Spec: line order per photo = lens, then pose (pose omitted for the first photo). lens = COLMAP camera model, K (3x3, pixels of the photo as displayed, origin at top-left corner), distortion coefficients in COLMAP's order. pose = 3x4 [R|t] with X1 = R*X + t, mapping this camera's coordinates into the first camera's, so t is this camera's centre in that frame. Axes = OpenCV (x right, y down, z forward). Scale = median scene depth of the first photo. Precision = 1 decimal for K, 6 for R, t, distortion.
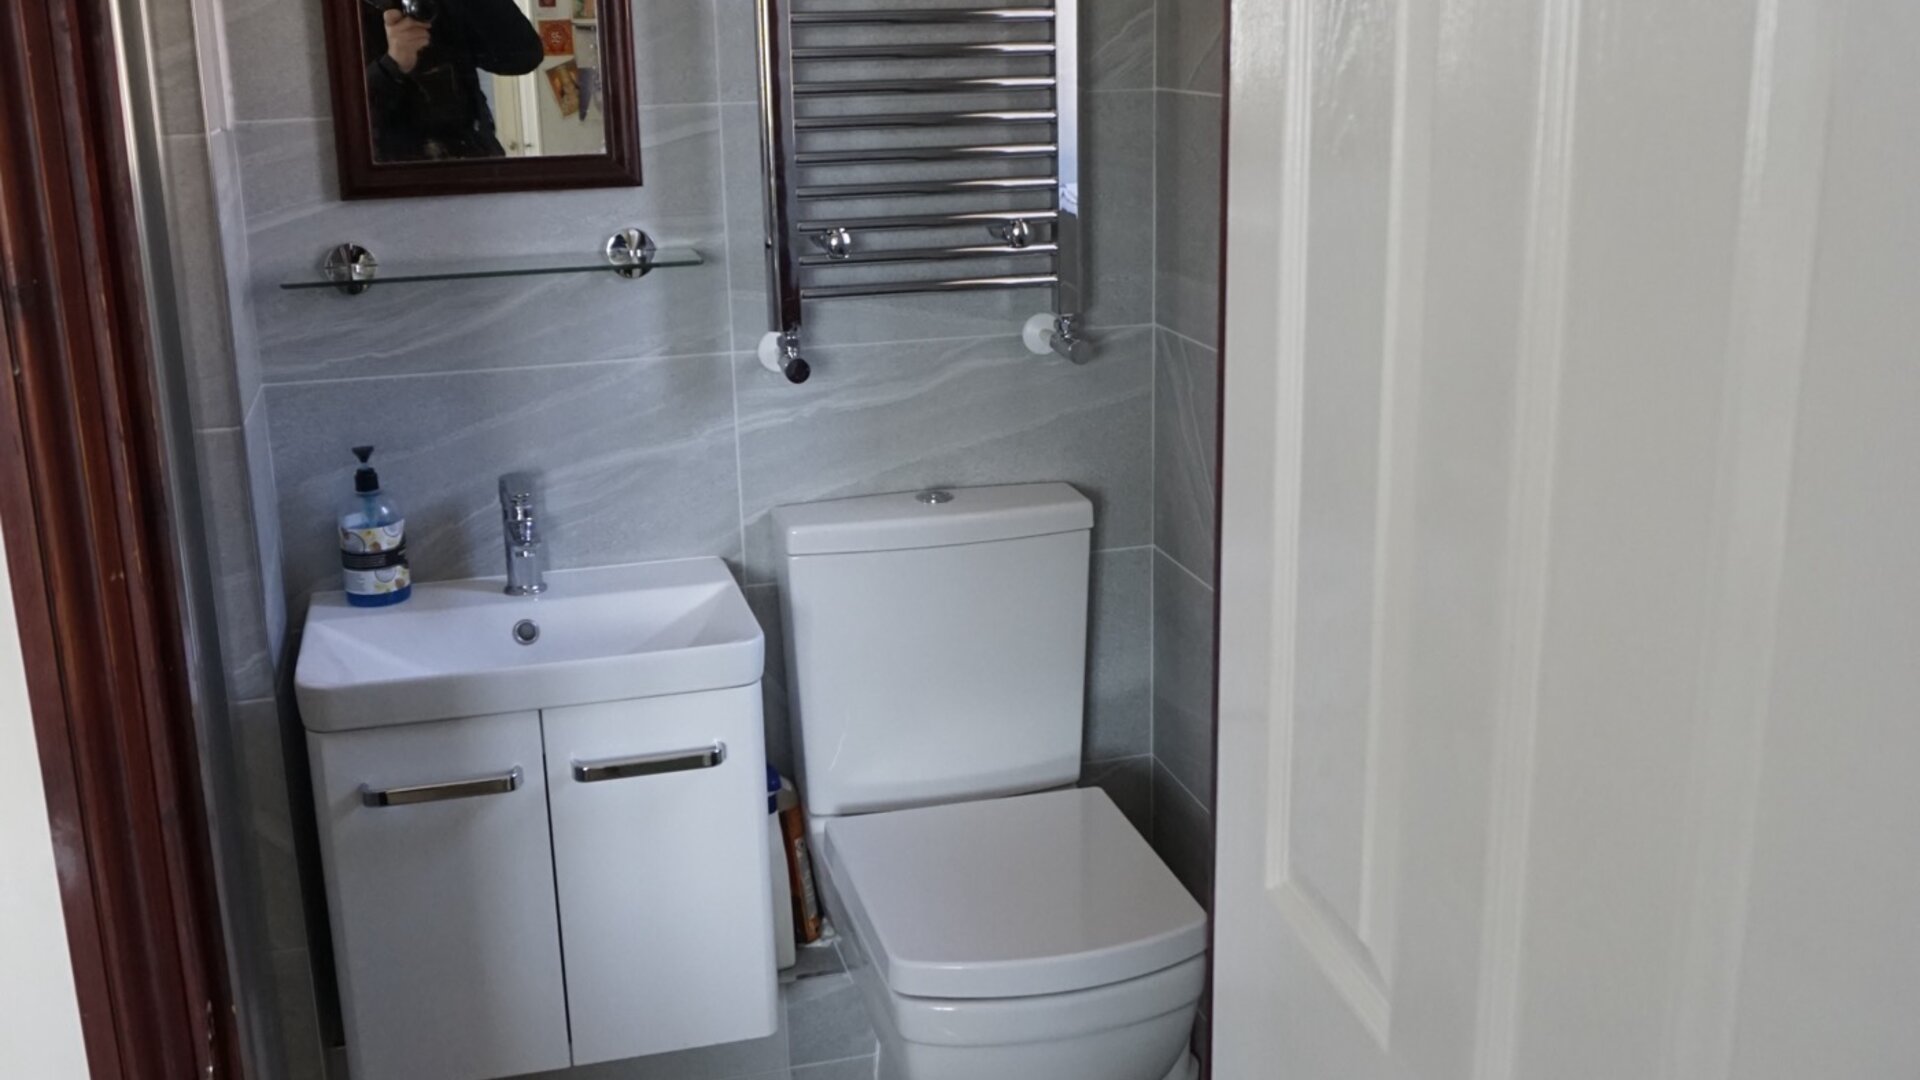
lens RADIAL K [[1946.8, 0, 960.0], [0, 1946.8, 540.0], [0, 0, 1]] dist [-0.032313, -0.033502]
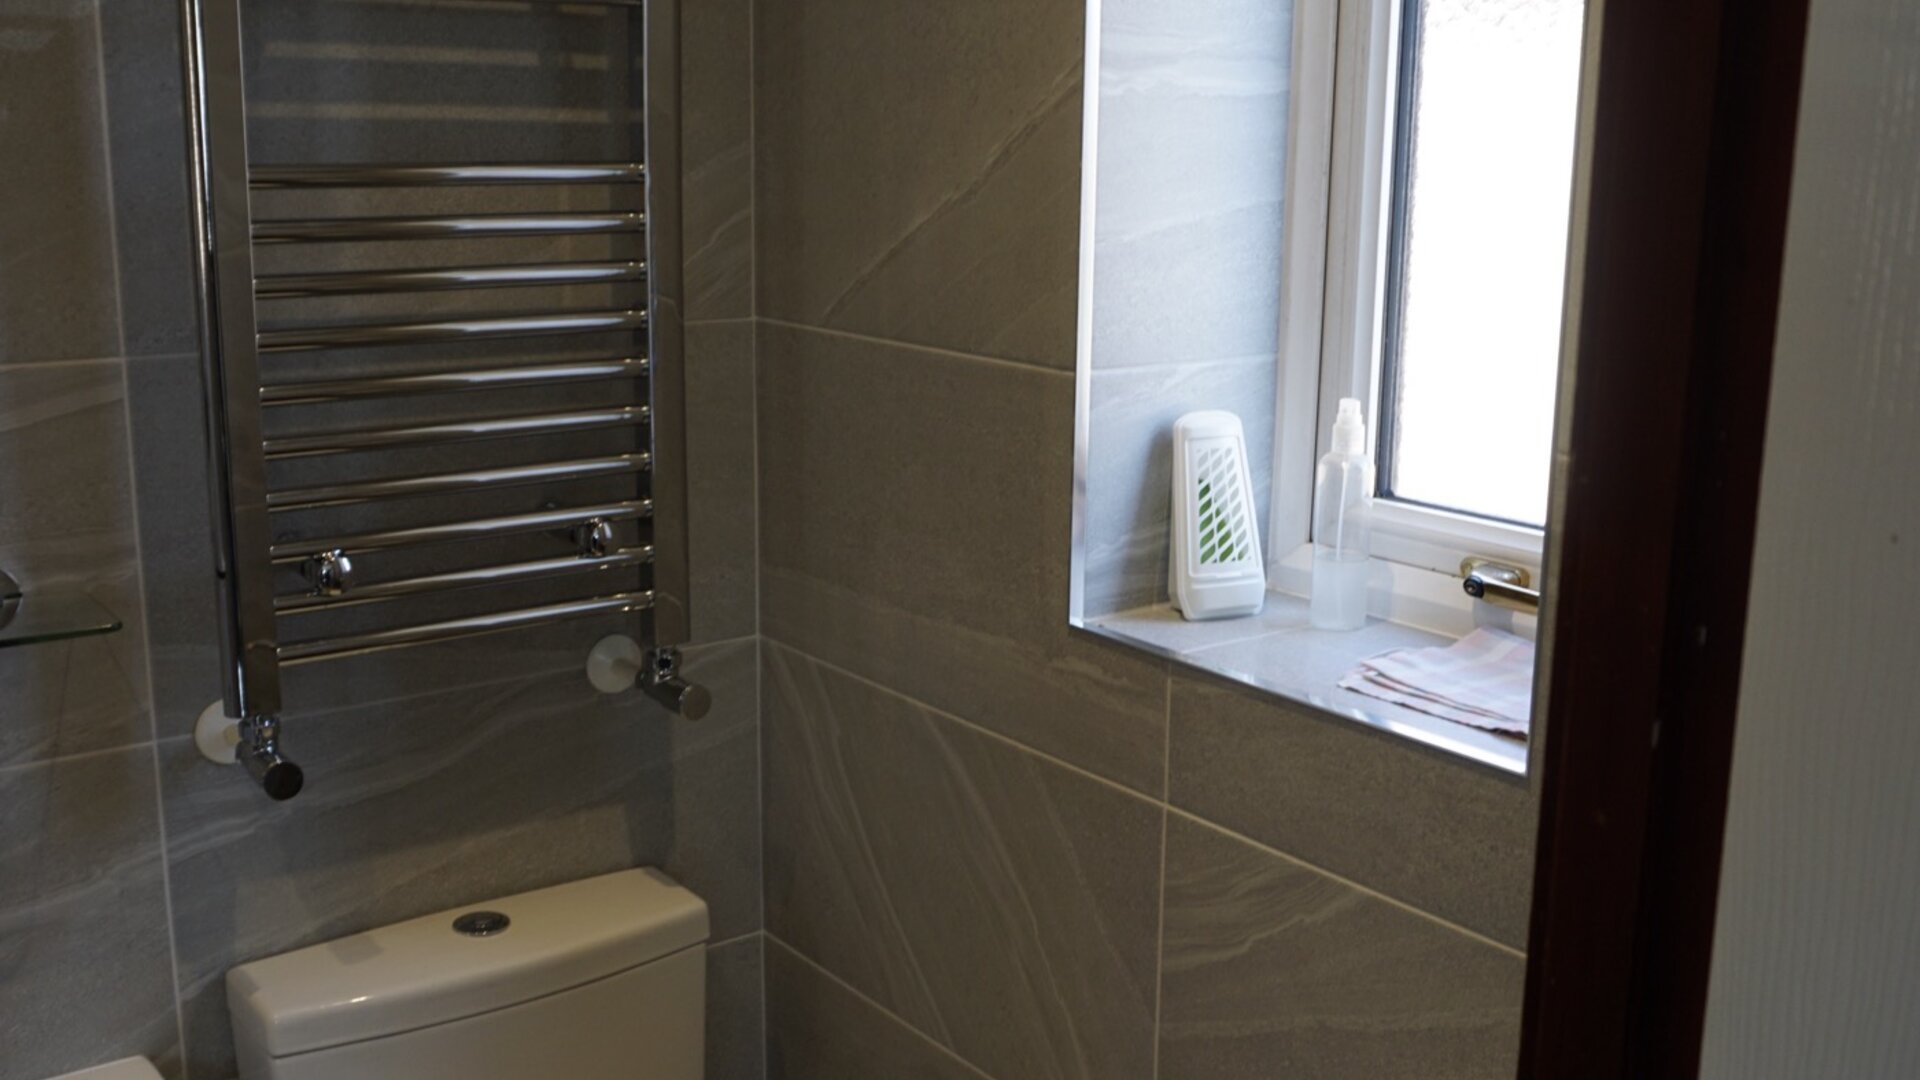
lens RADIAL K [[1946.8, 0, 960.0], [0, 1946.8, 540.0], [0, 0, 1]] dist [-0.032313, -0.033502]
pose [[0.923844, -0.049965, 0.379495, -0.112740], [0.070127, 0.996756, -0.039485, -0.121487], [-0.376292, 0.063091, 0.924351, 0.321413]]
